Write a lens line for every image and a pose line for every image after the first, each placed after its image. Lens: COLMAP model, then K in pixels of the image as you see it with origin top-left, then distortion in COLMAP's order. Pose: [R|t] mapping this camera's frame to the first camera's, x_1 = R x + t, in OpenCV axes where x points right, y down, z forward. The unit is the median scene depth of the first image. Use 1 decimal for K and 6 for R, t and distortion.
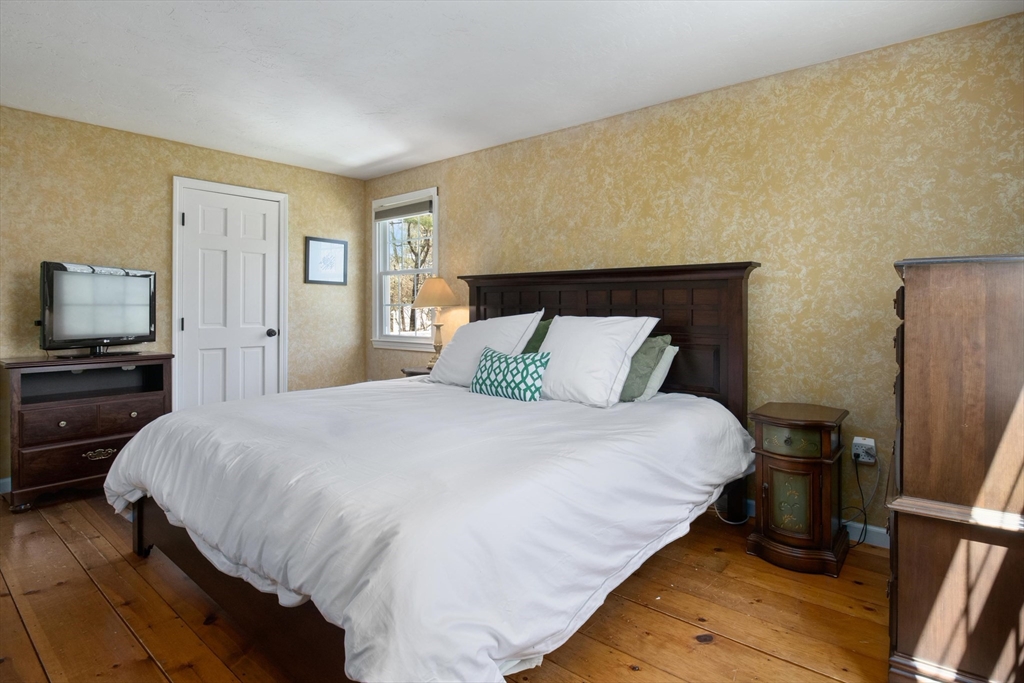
lens RADIAL K [[539.6, 0, 512.3], [0, 539.6, 307.3], [0, 0, 1]] dist [-0.004241, -0.000062]
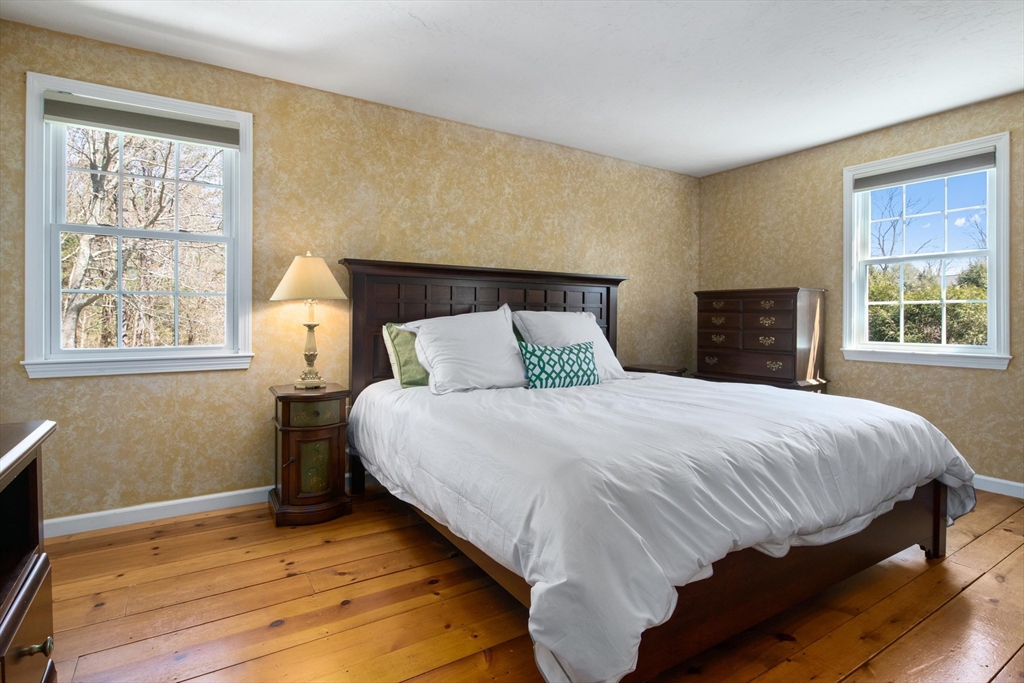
lens RADIAL K [[515.1, 0, 517.9], [0, 515.1, 328.7], [0, 0, 1]] dist [-0.005787, 0.000295]
pose [[0.298396, -0.013043, 0.954353, -0.837174], [0.000344, 0.999908, 0.013558, 0.035641], [-0.954442, -0.003717, 0.298373, 0.668005]]
